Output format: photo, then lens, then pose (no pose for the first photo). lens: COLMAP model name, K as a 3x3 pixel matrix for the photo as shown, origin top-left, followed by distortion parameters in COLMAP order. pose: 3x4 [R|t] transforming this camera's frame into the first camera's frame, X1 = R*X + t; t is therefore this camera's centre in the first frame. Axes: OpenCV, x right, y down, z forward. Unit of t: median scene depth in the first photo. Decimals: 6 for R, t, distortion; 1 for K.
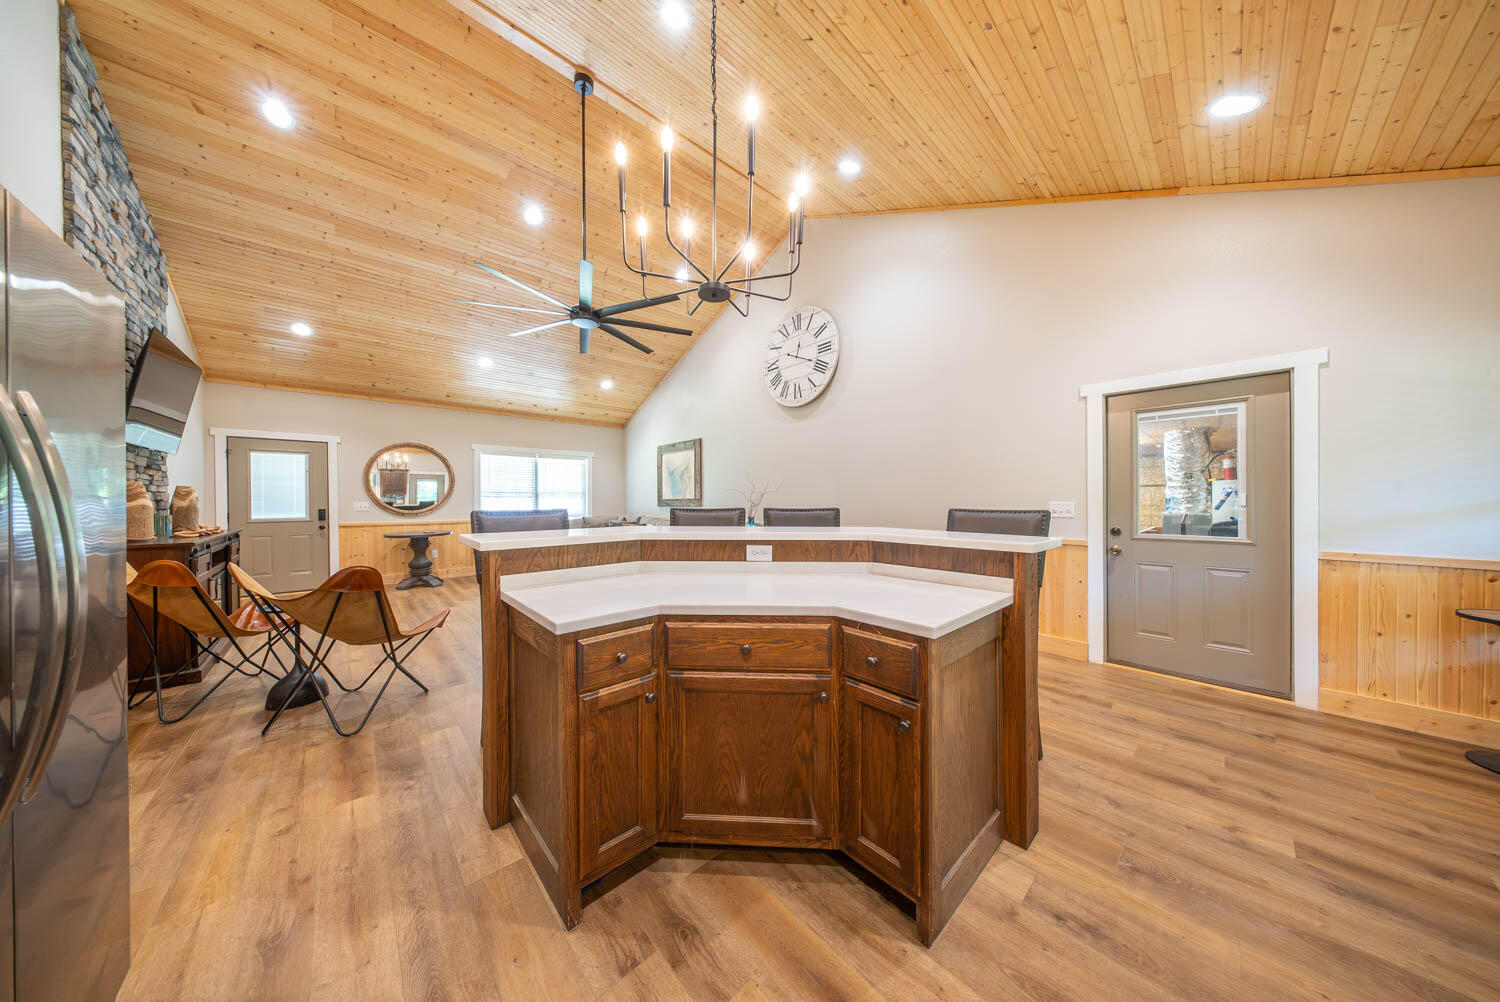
lens RADIAL K [[442.0, 0, 749.0], [0, 442.0, 502.2], [0, 0, 1]] dist [0.003452, -0.001479]
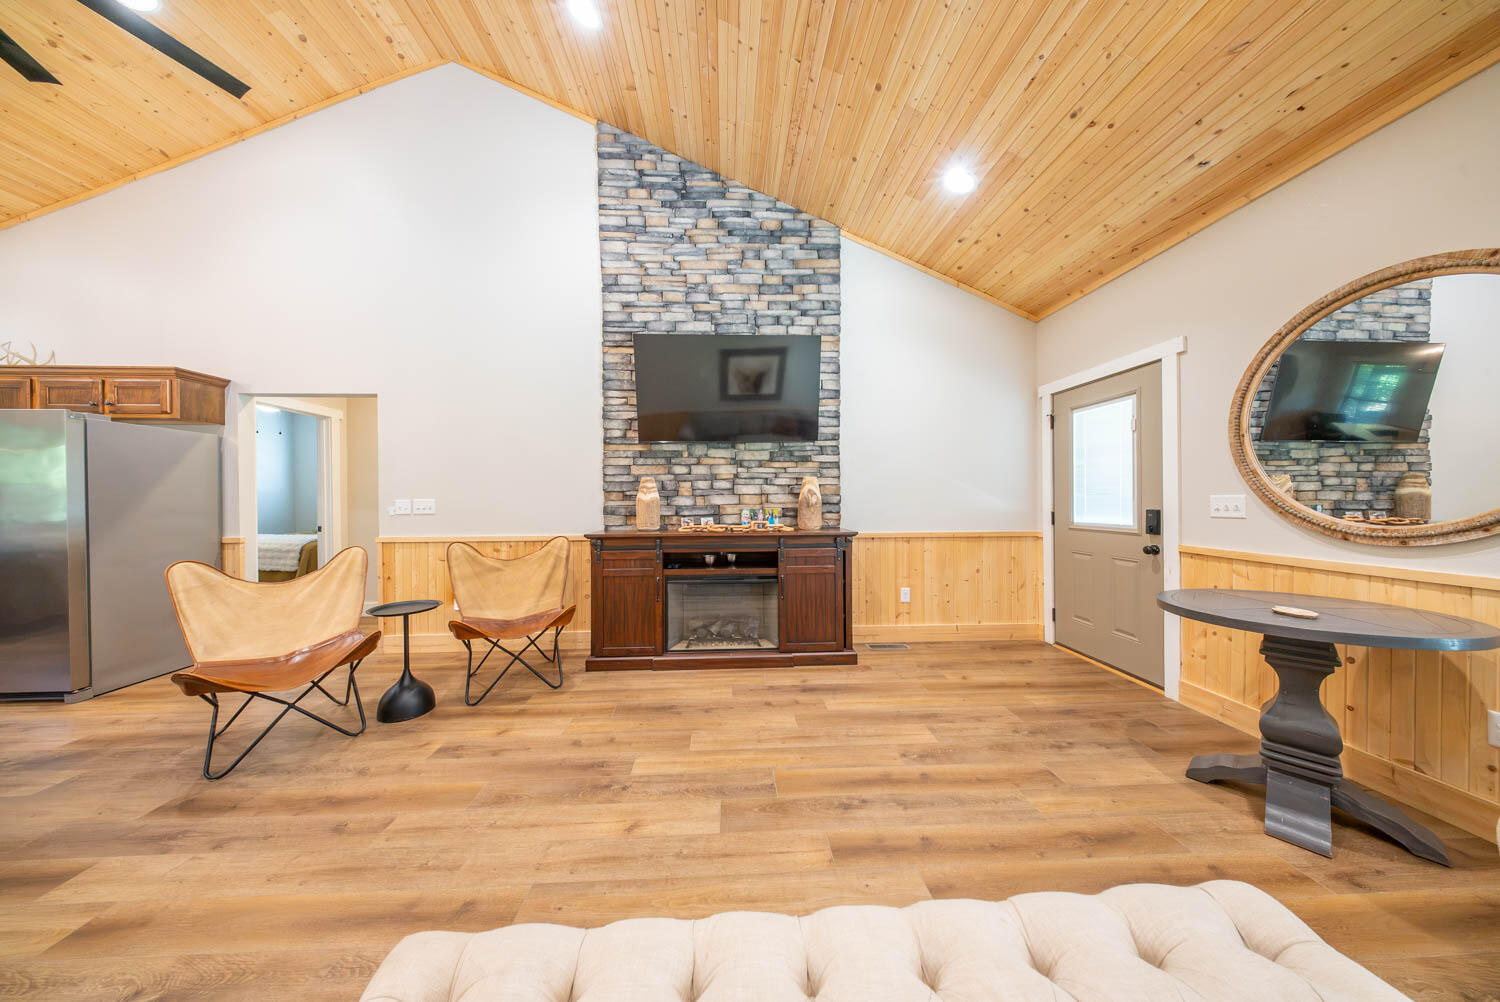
lens RADIAL K [[442.0, 0, 748.1], [0, 442.0, 502.7], [0, 0, 1]] dist [0.003452, -0.001479]
pose [[-0.637366, 0.012270, -0.770464, -0.339148], [0.002231, 0.999898, 0.014079, 0.000983], [0.770558, 0.007254, -0.637328, 0.945410]]
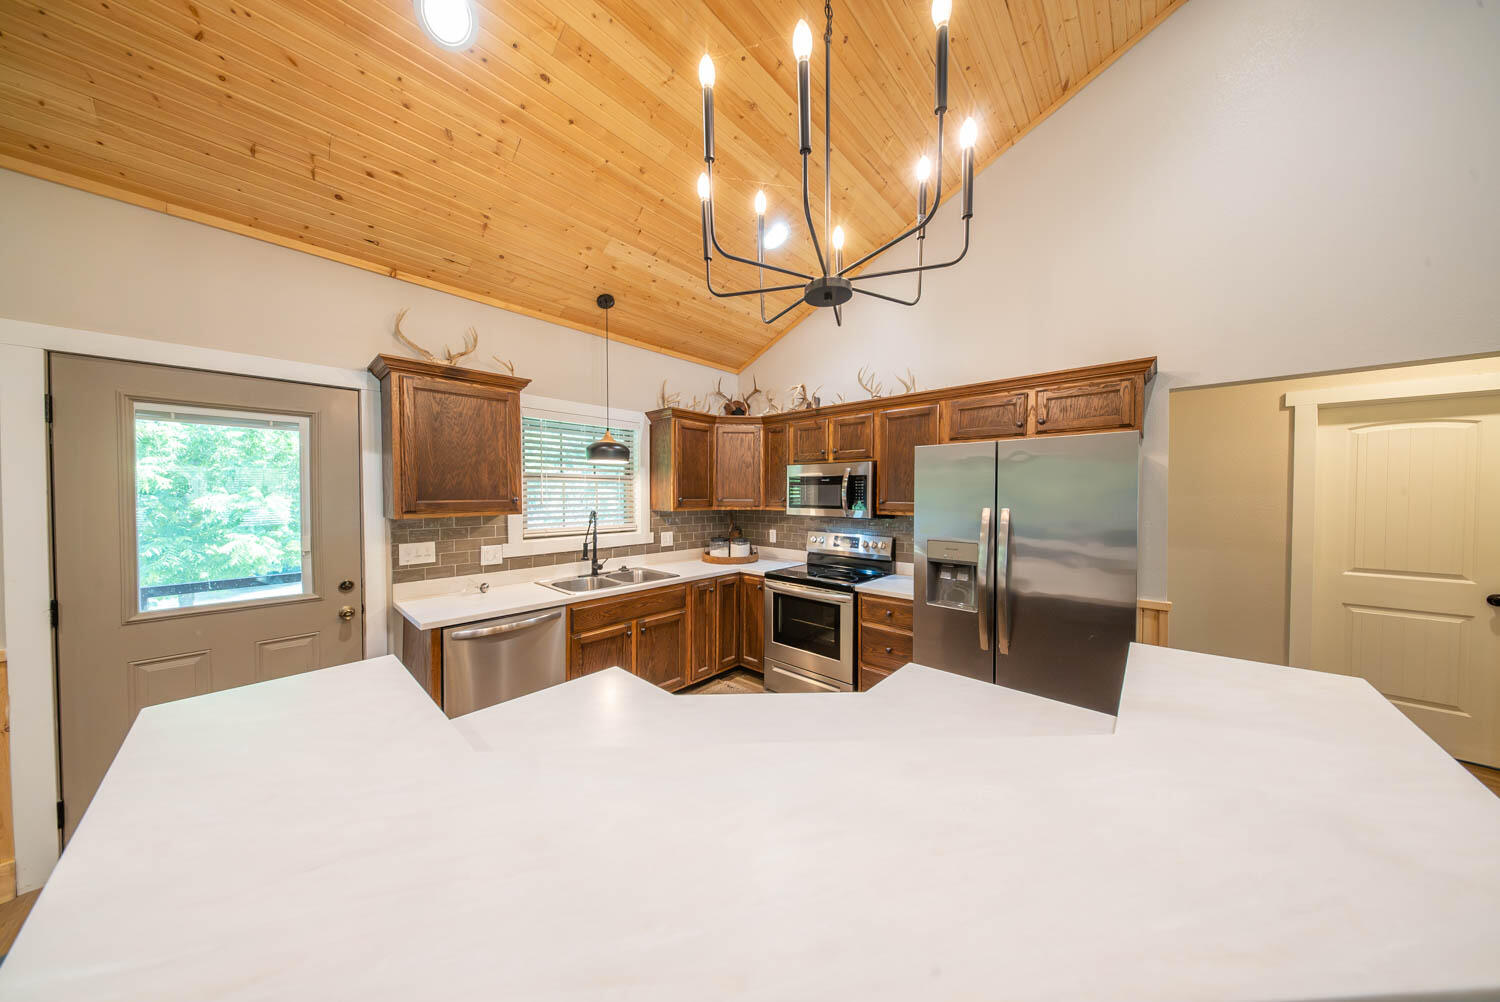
lens RADIAL K [[442.0, 0, 748.2], [0, 442.0, 502.6], [0, 0, 1]] dist [0.003452, -0.001479]
pose [[-0.995881, 0.004544, -0.090553, 0.027908], [0.002250, 0.999674, 0.025416, -0.044332], [0.090639, 0.025107, -0.995567, 0.437748]]
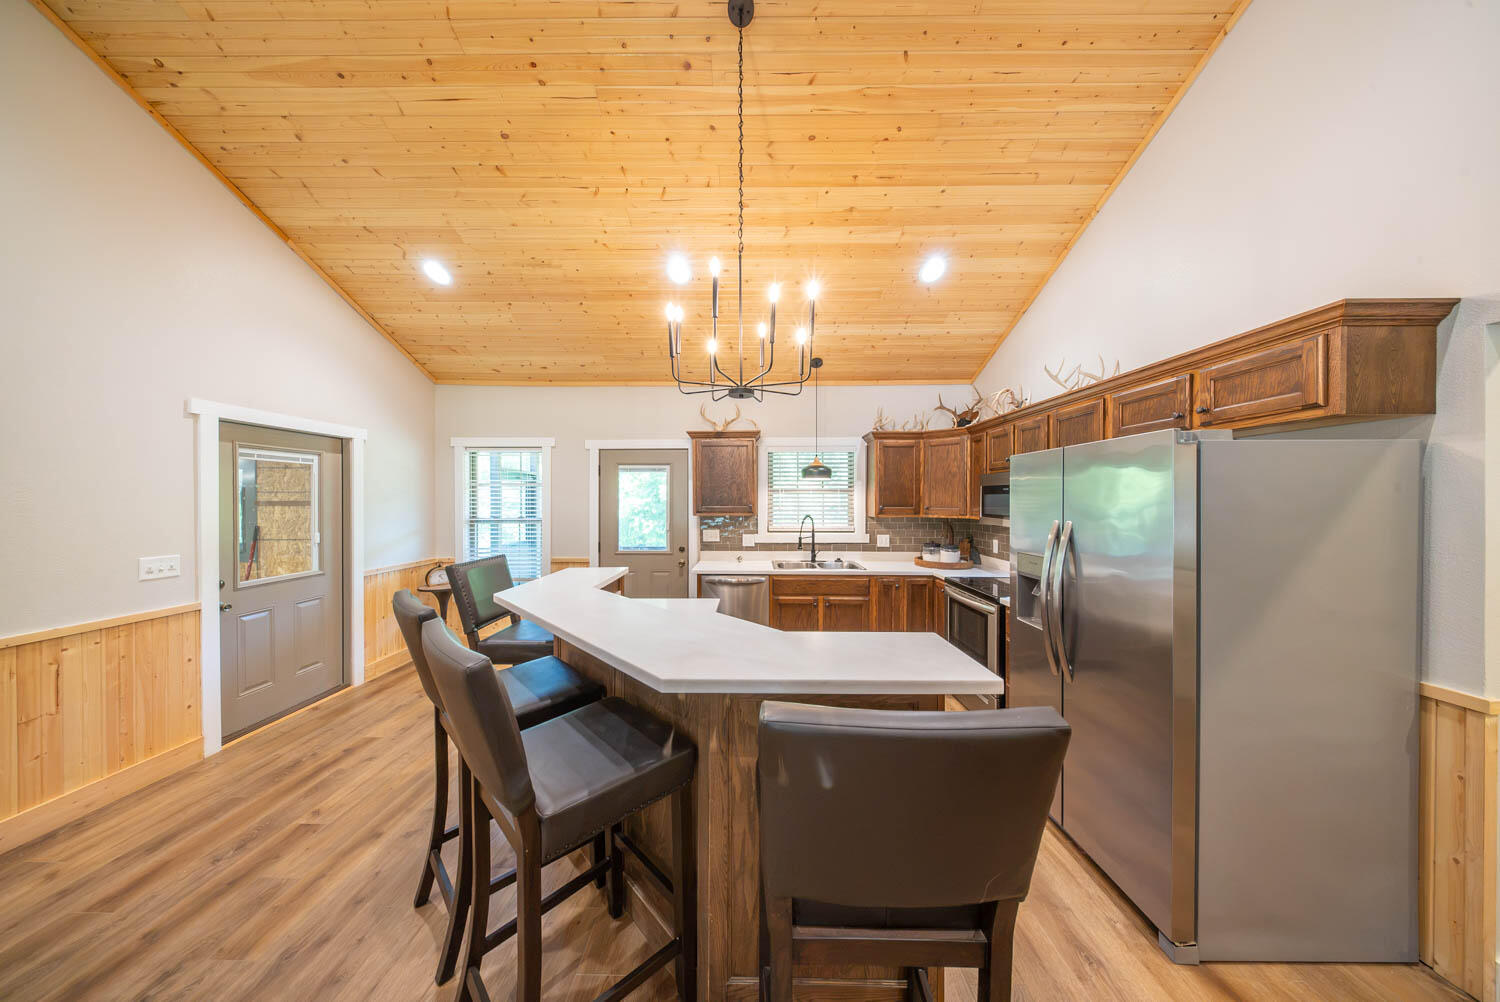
lens RADIAL K [[442.0, 0, 747.3], [0, 442.0, 502.7], [0, 0, 1]] dist [0.003452, -0.001479]
pose [[-0.731133, -0.001254, 0.682233, -0.245338], [0.005337, 0.999957, 0.007558, -0.047285], [-0.682214, 0.009167, -0.731095, 0.496934]]
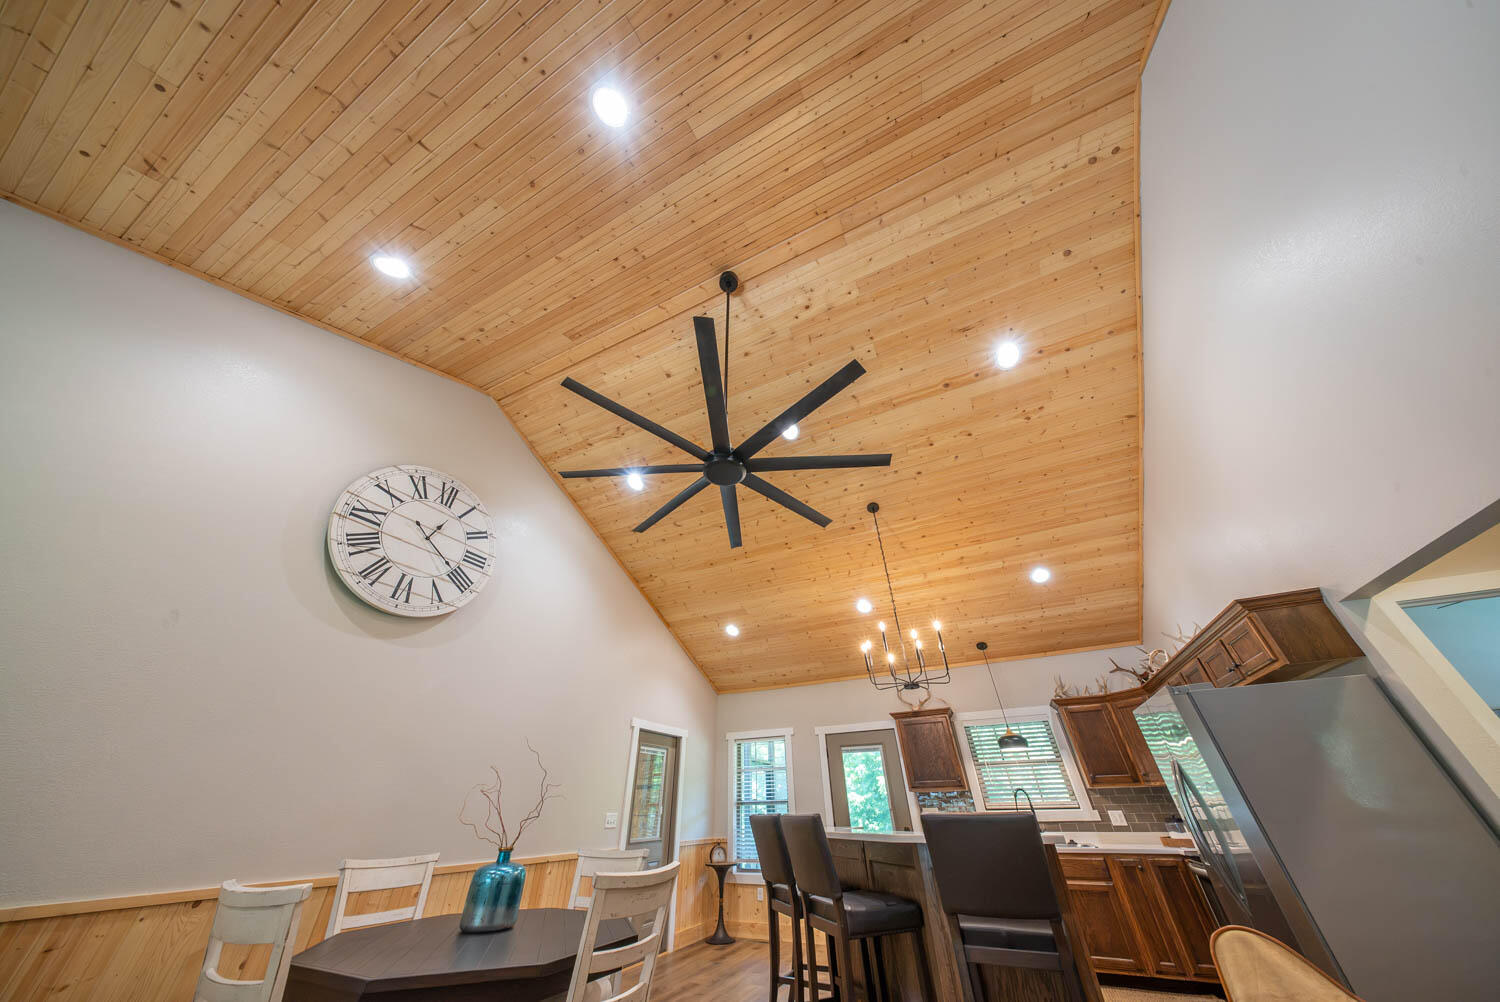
lens RADIAL K [[442.0, 0, 747.8], [0, 442.0, 502.4], [0, 0, 1]] dist [0.003452, -0.001479]
pose [[-0.367656, 0.539149, 0.757726, -0.504087], [0.019002, 0.818977, -0.573511, 0.003507], [-0.929768, -0.196457, -0.311346, 0.683582]]
